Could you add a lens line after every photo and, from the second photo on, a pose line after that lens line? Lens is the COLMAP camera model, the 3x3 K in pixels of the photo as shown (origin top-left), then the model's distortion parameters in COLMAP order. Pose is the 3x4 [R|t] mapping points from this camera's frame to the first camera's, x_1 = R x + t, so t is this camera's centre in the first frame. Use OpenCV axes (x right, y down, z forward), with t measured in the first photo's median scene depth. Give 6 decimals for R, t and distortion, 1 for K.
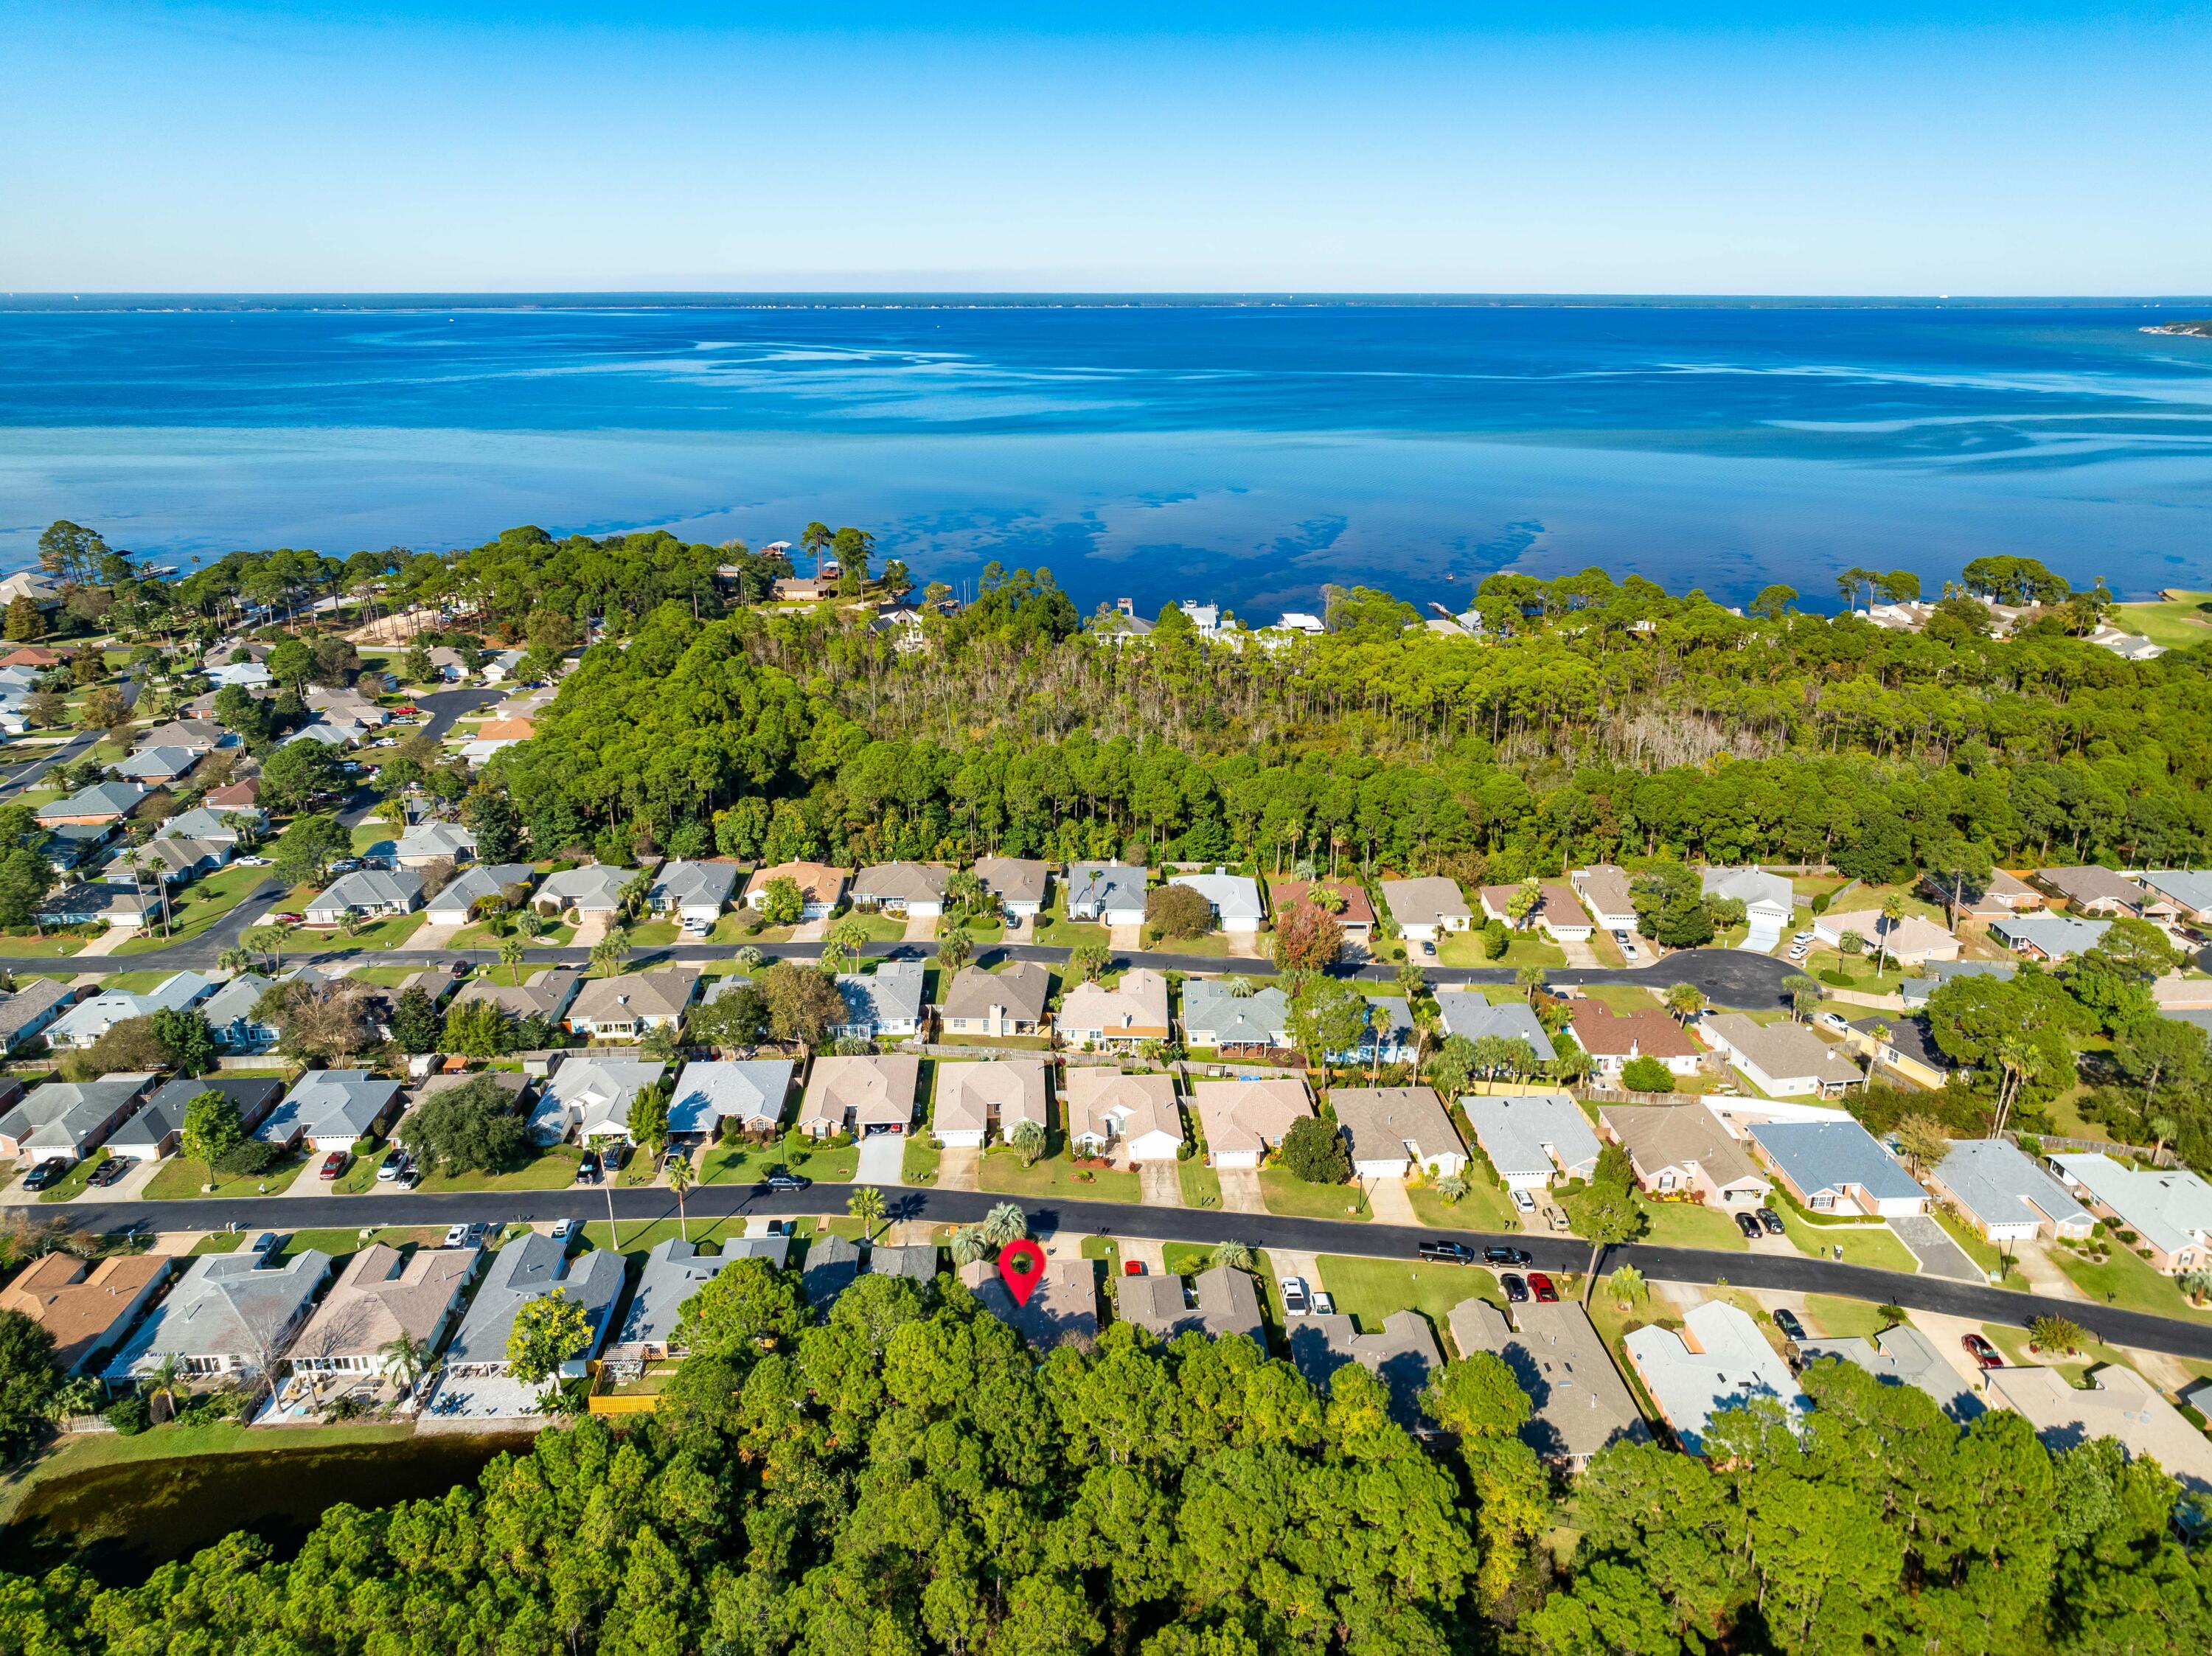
lens RADIAL K [[1542.2, 0, 1110.9], [0, 1542.2, 827.8], [0, 0, 1]] dist [-0.000828, -0.000406]
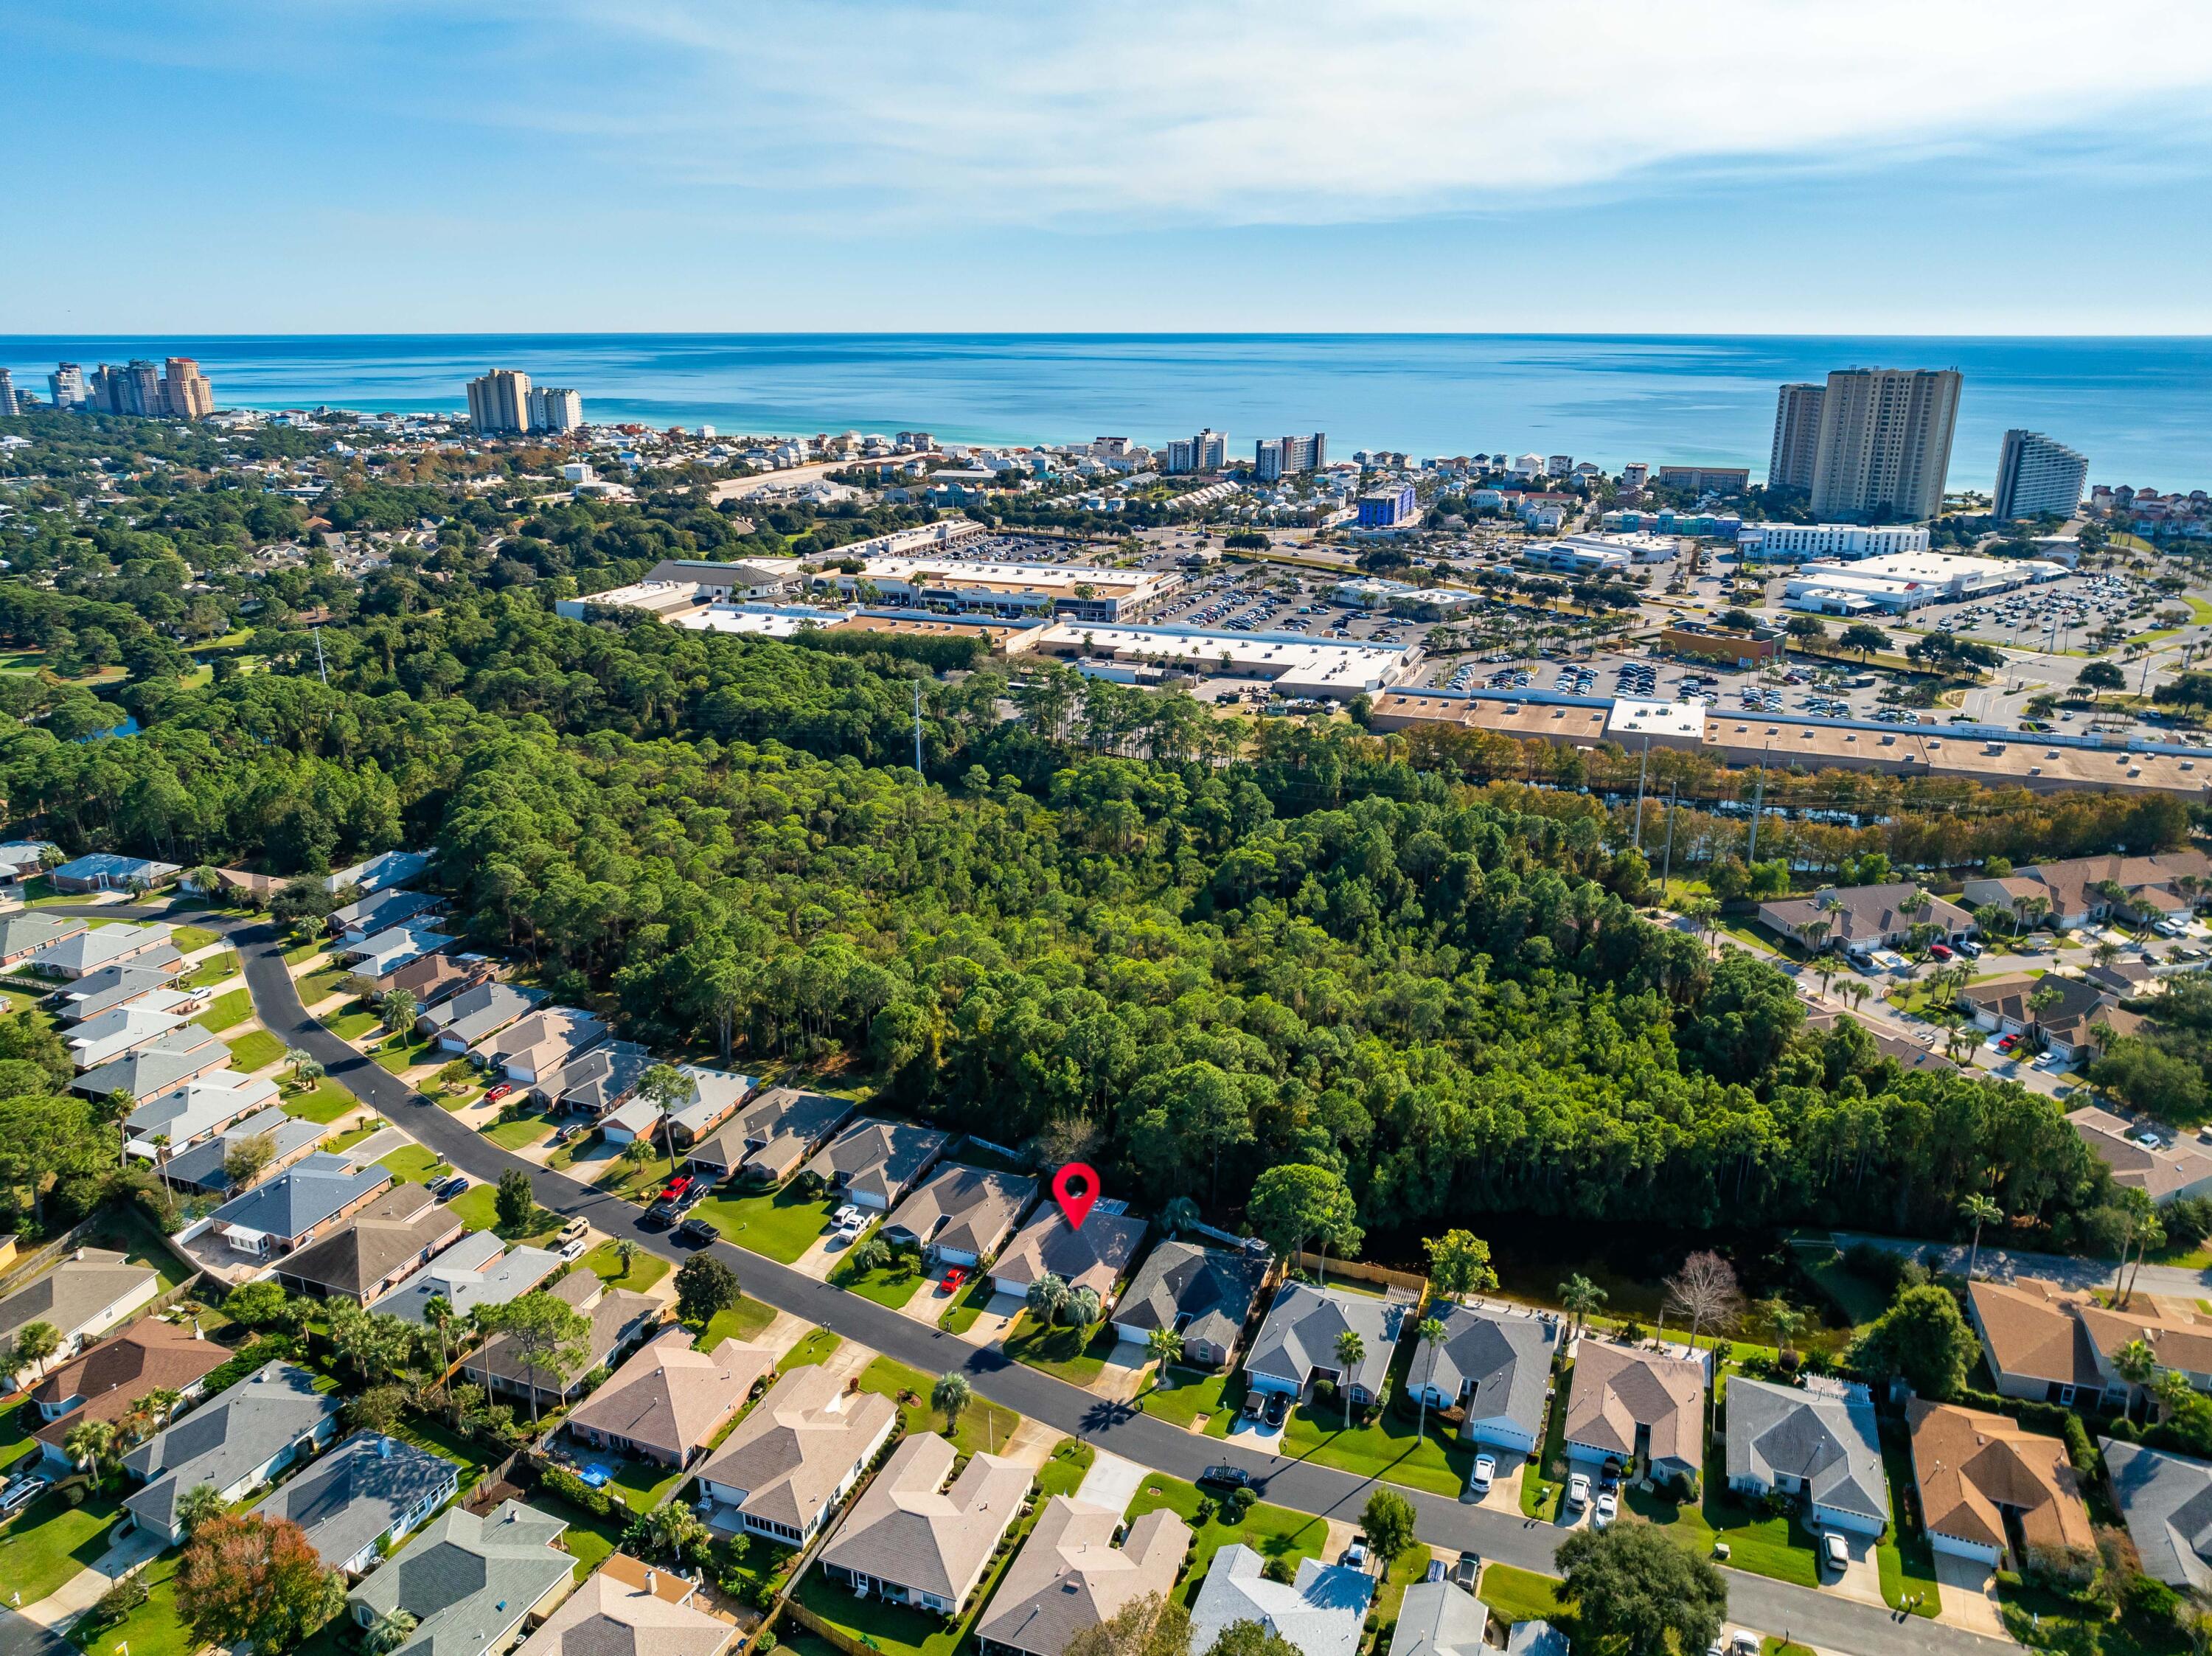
lens RADIAL K [[1548.5, 0, 1106.0], [0, 1548.5, 828.0], [0, 0, 1]] dist [-0.003289, -0.005269]
pose [[-0.911476, -0.128756, 0.390684, -0.328180], [0.134229, 0.804669, 0.578352, -0.412541], [-0.388837, 0.579595, -0.716153, 1.077952]]
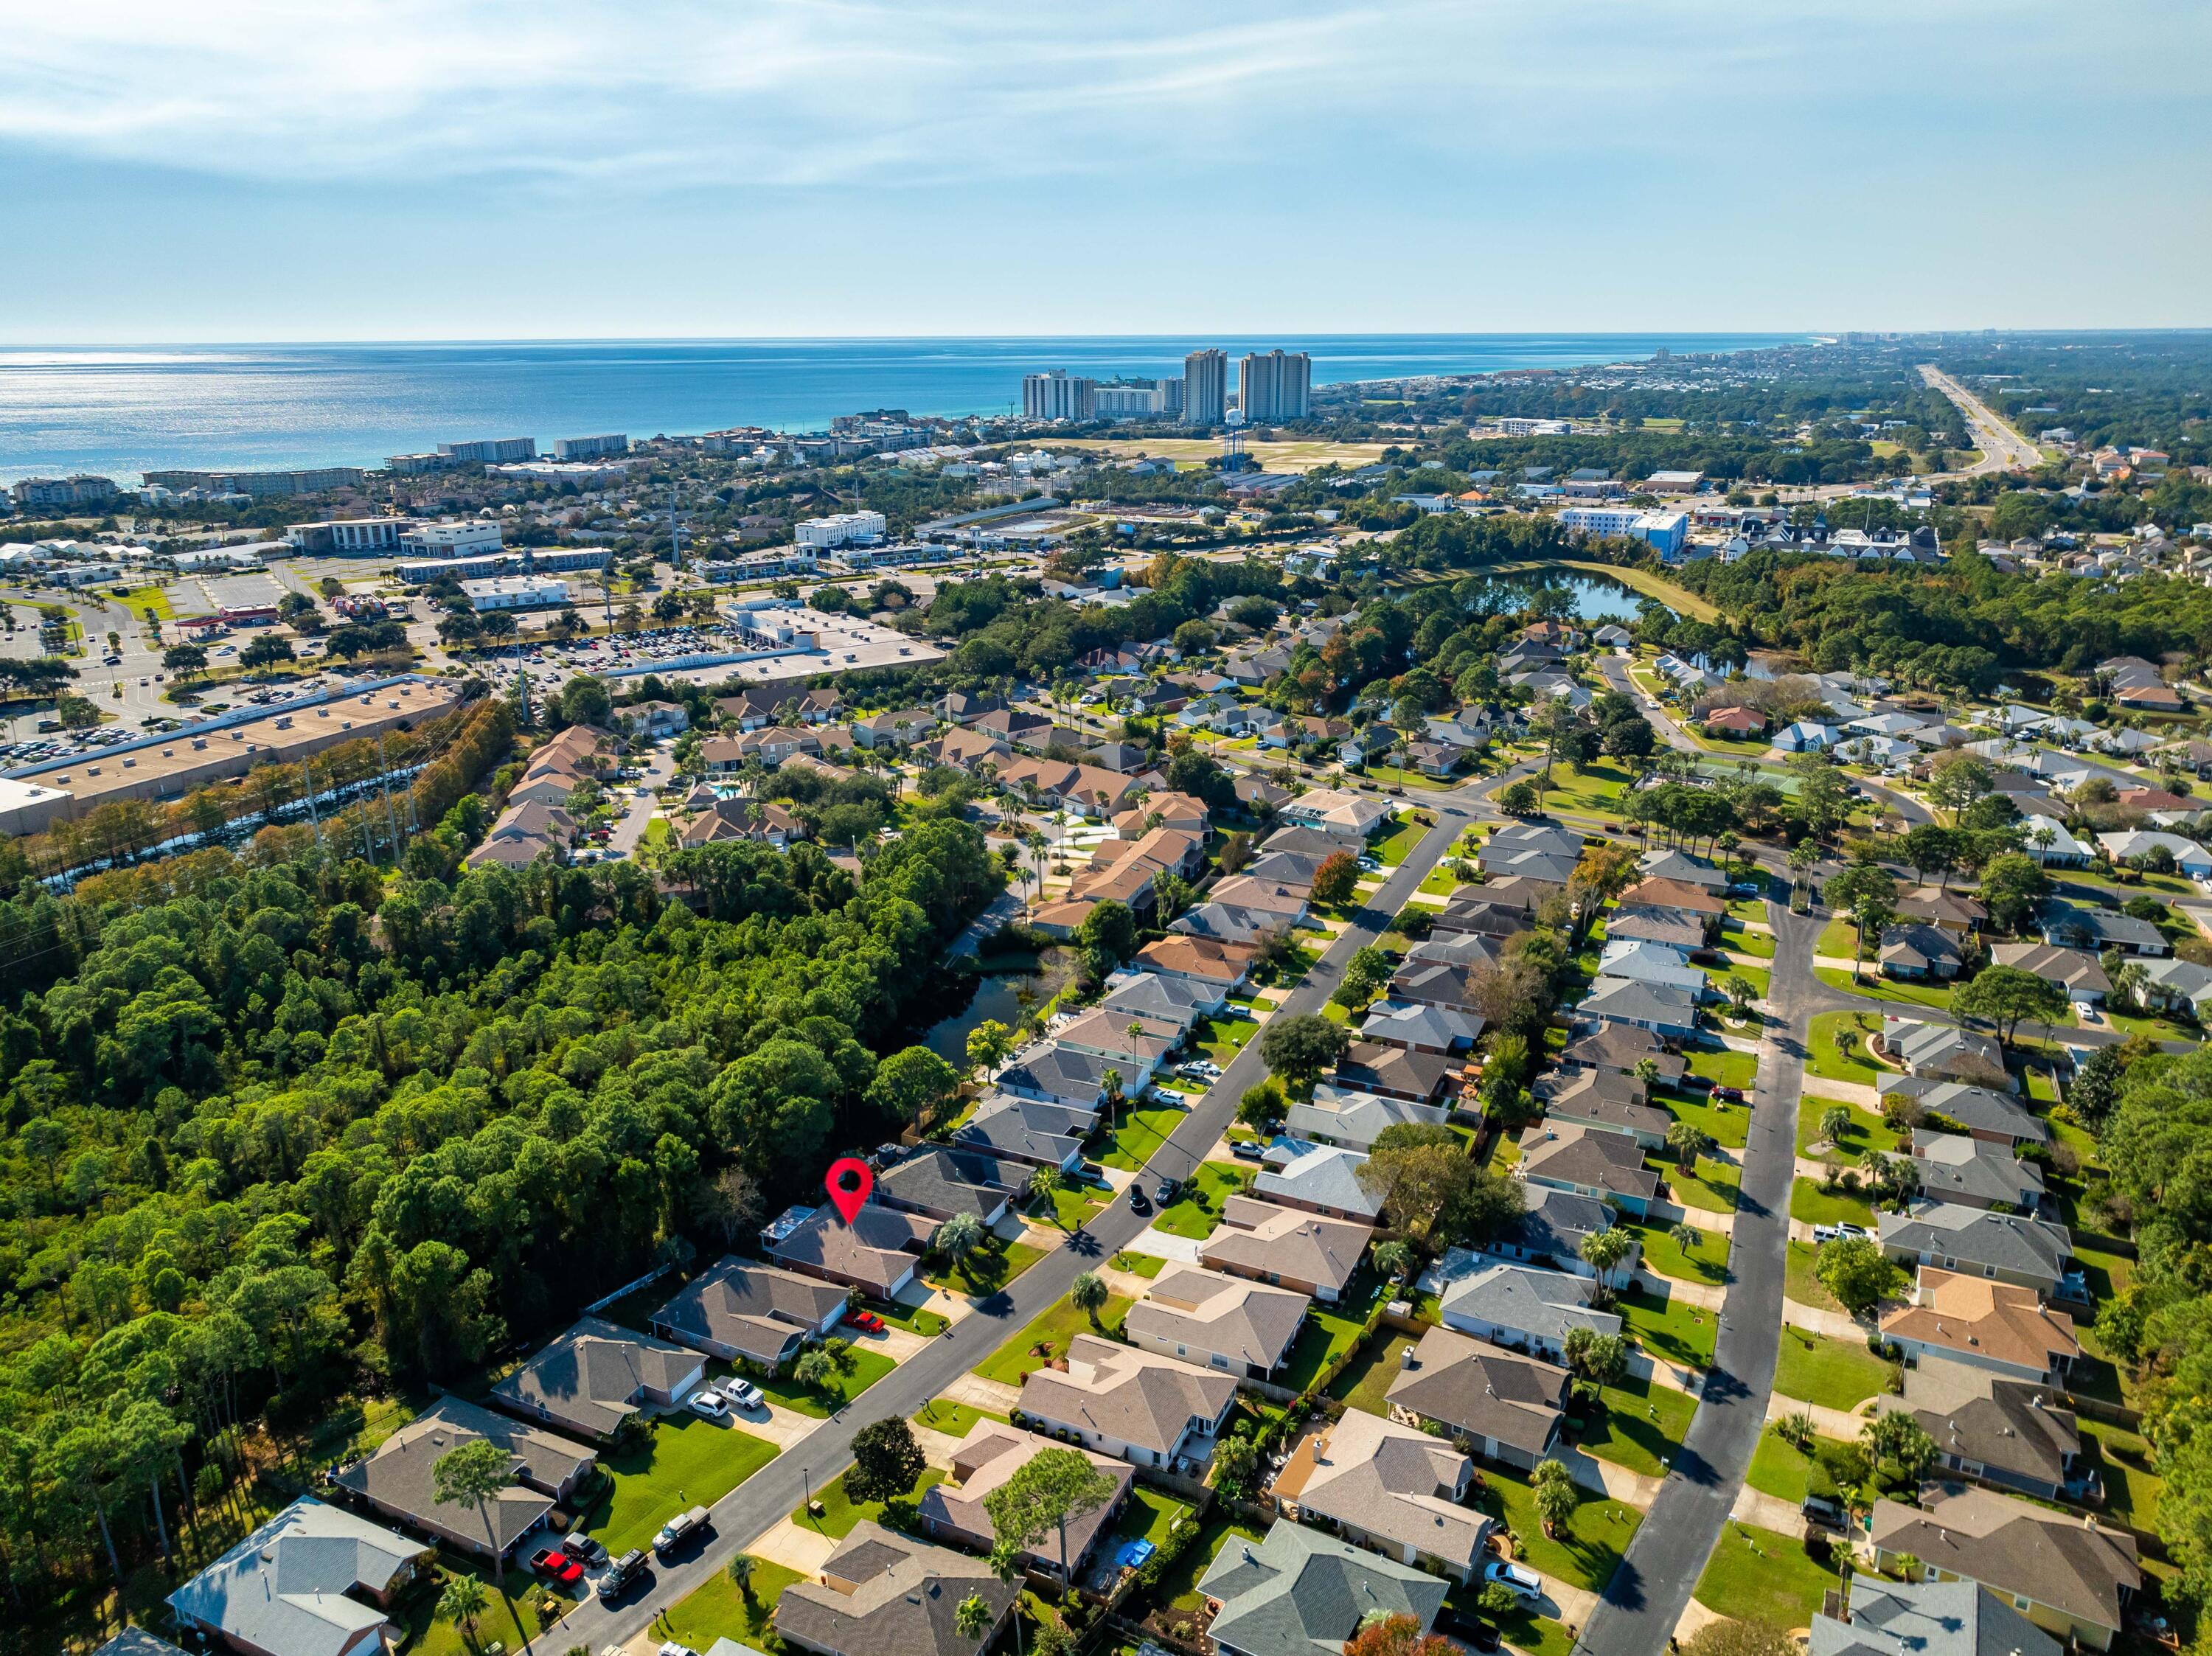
lens RADIAL K [[1536.2, 0, 1107.9], [0, 1536.2, 843.1], [0, 0, 1]] dist [0.002079, -0.009767]
pose [[-0.475451, 0.281848, -0.833372, 0.499698], [-0.284579, 0.847086, 0.448842, -0.353305], [0.832443, 0.450563, -0.322540, 0.917133]]
